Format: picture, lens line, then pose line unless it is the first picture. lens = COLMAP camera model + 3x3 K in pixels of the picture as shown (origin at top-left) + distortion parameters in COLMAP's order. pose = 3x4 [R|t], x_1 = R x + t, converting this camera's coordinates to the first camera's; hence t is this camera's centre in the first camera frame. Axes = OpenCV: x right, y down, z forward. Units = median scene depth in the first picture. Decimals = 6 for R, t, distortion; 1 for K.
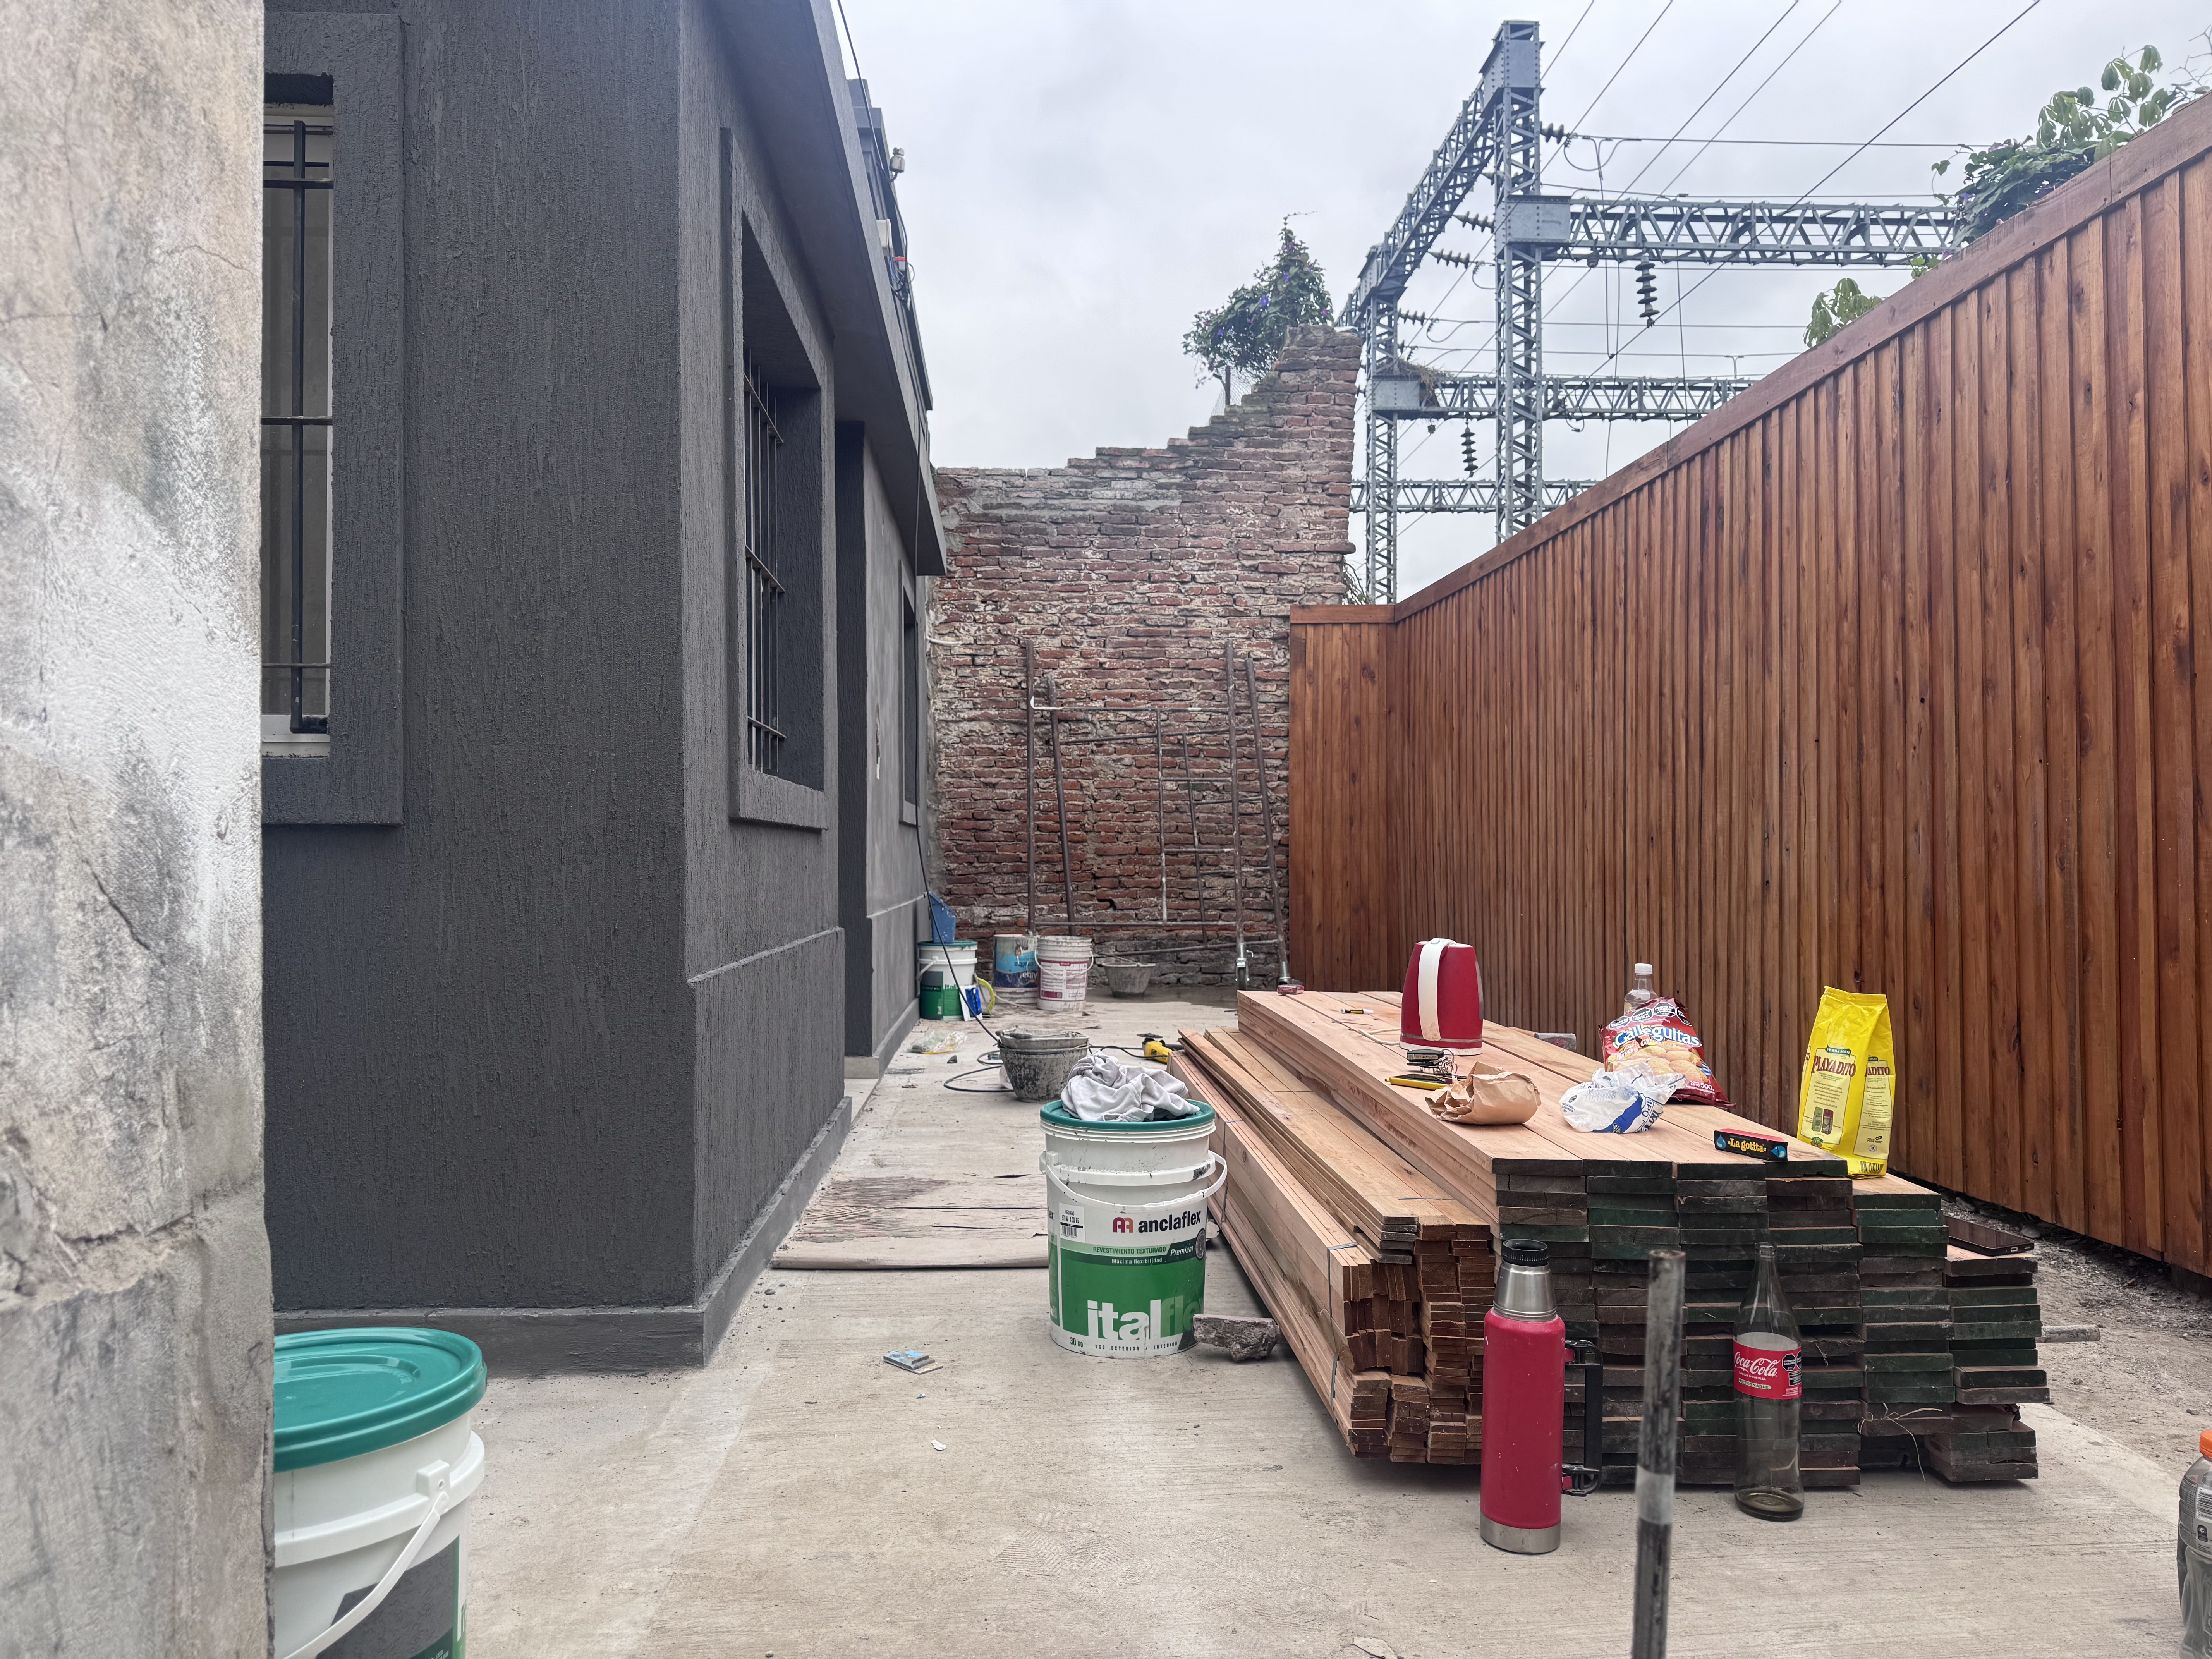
lens RADIAL K [[1532.3, 0, 1106.0], [0, 1532.3, 829.5], [0, 0, 1]] dist [0.106413, -0.200391]
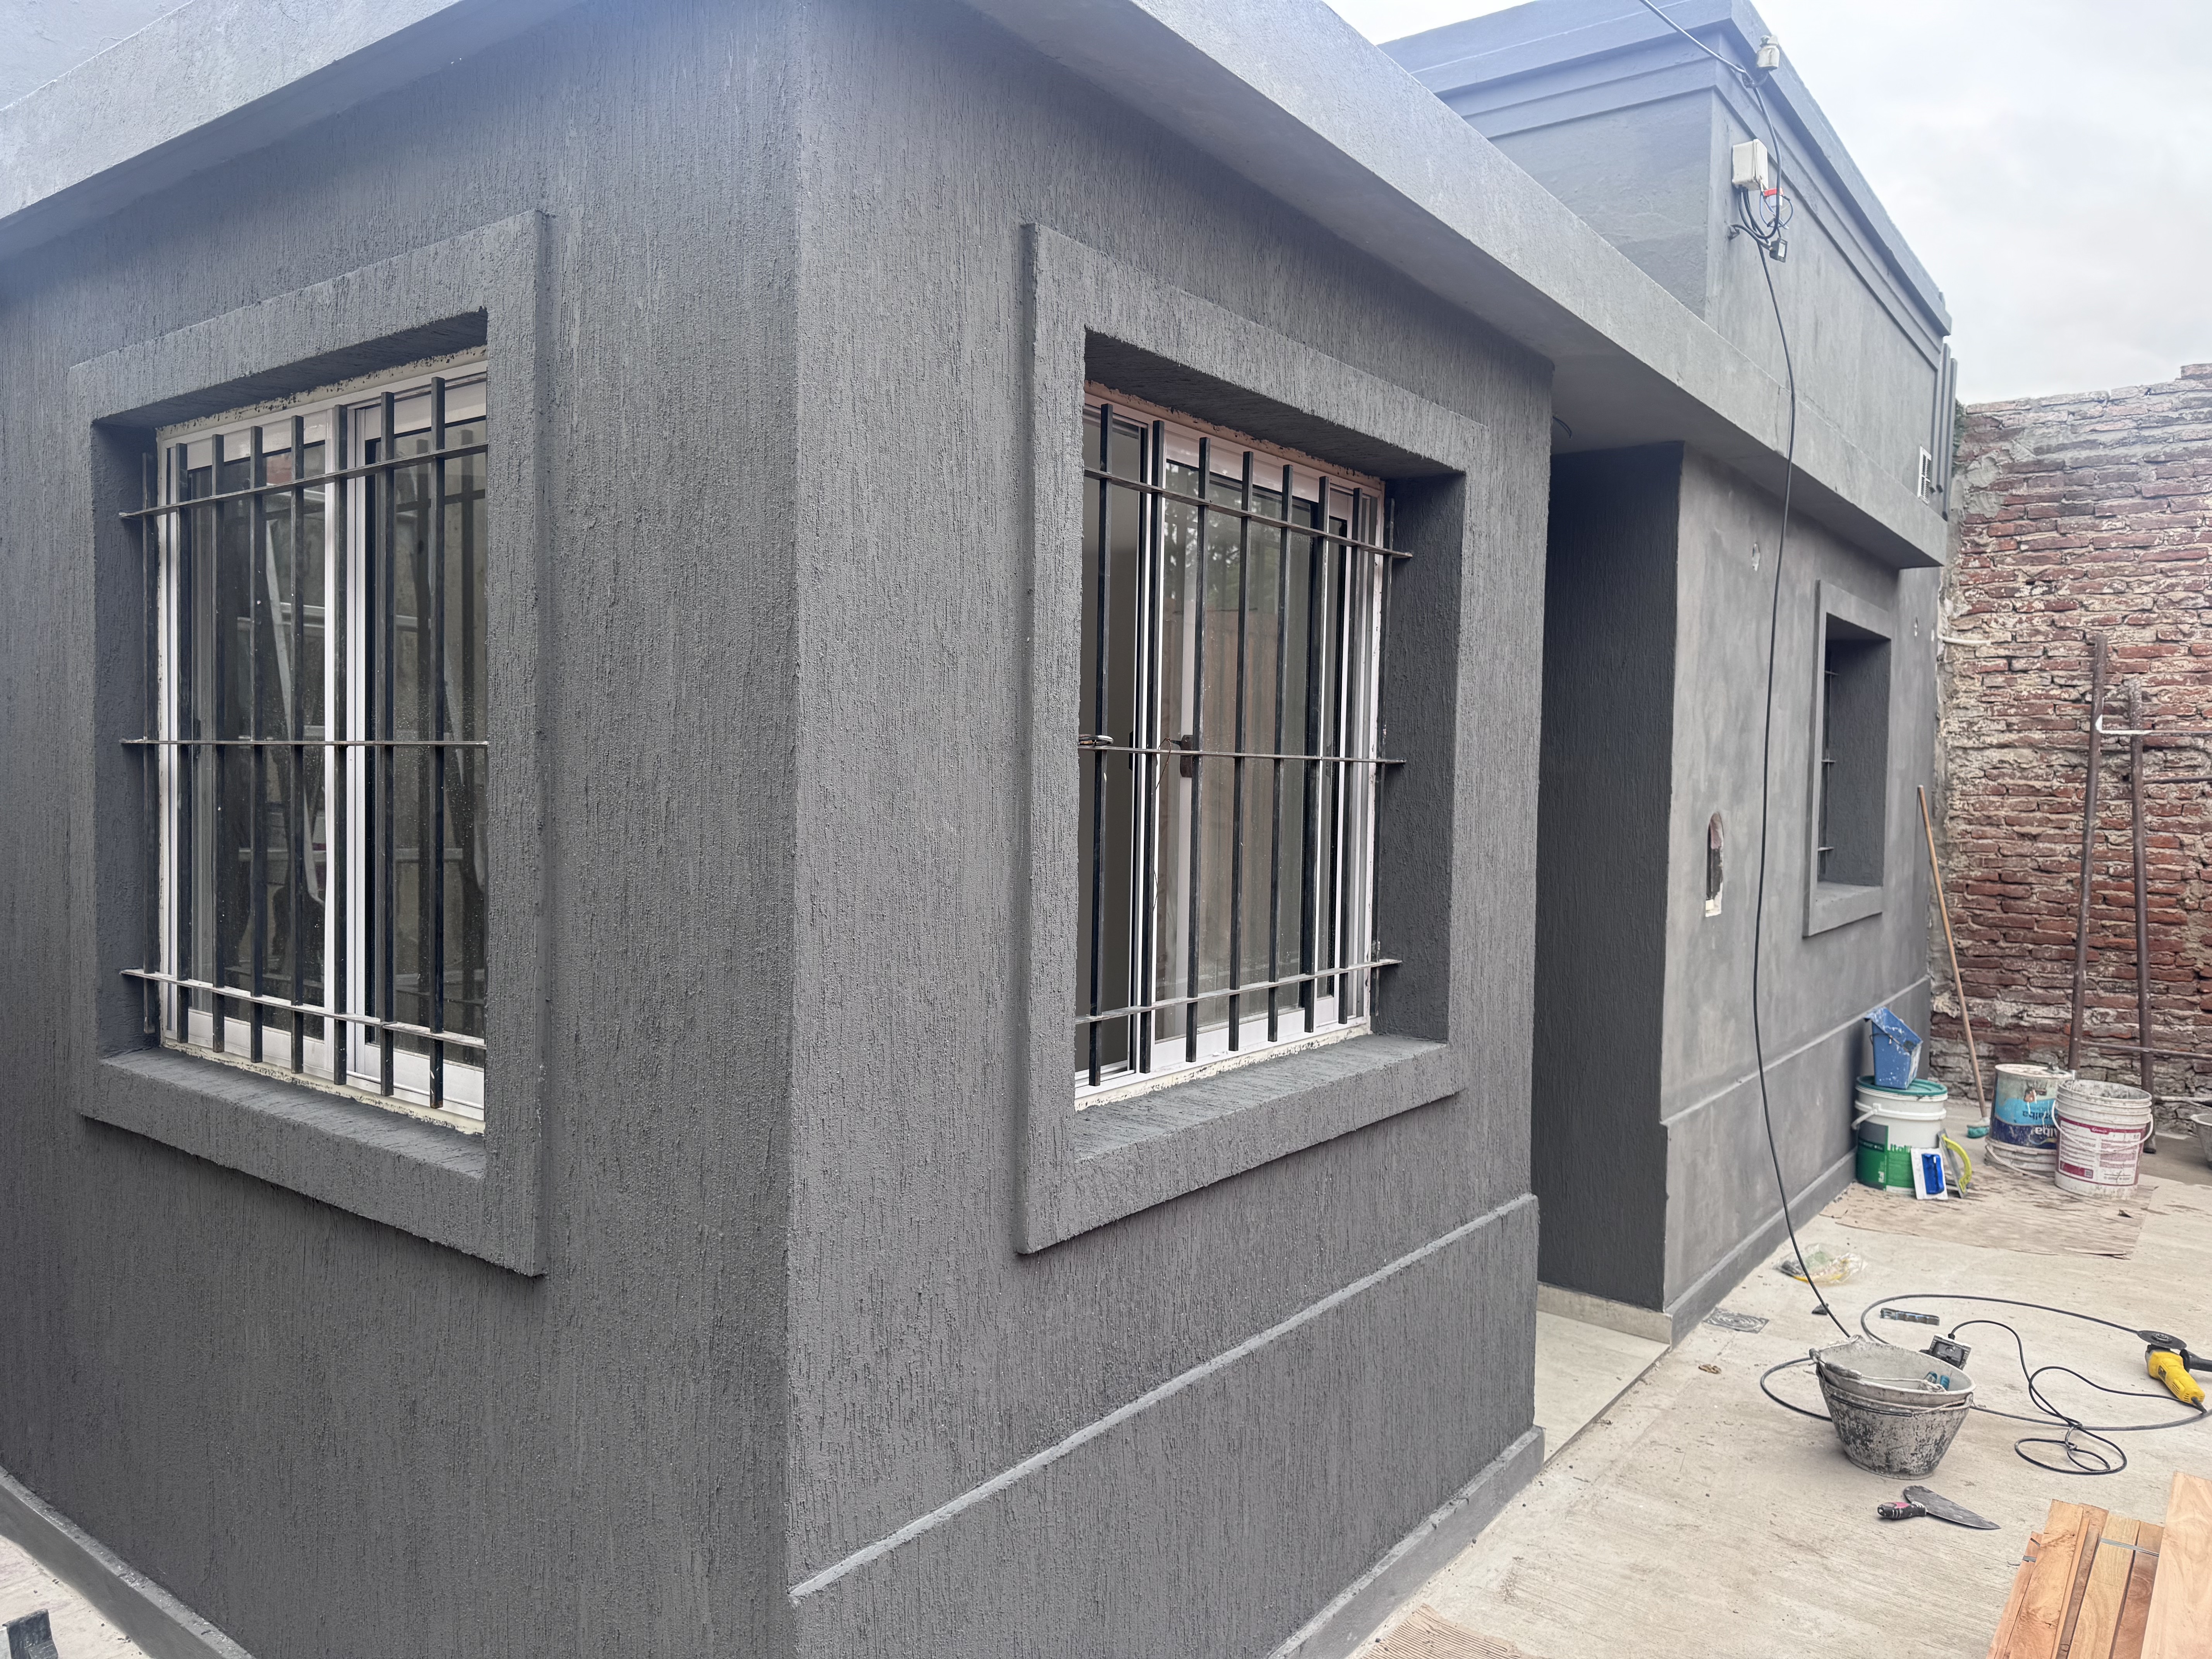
lens RADIAL K [[1589.6, 0, 1106.0], [0, 1589.6, 829.5], [0, 0, 1]] dist [0.015413, -0.001339]
pose [[0.775147, 0.039780, -0.630528, 0.062702], [-0.010653, 0.998697, 0.049912, -0.065333], [0.631691, -0.031973, 0.774560, 0.138262]]
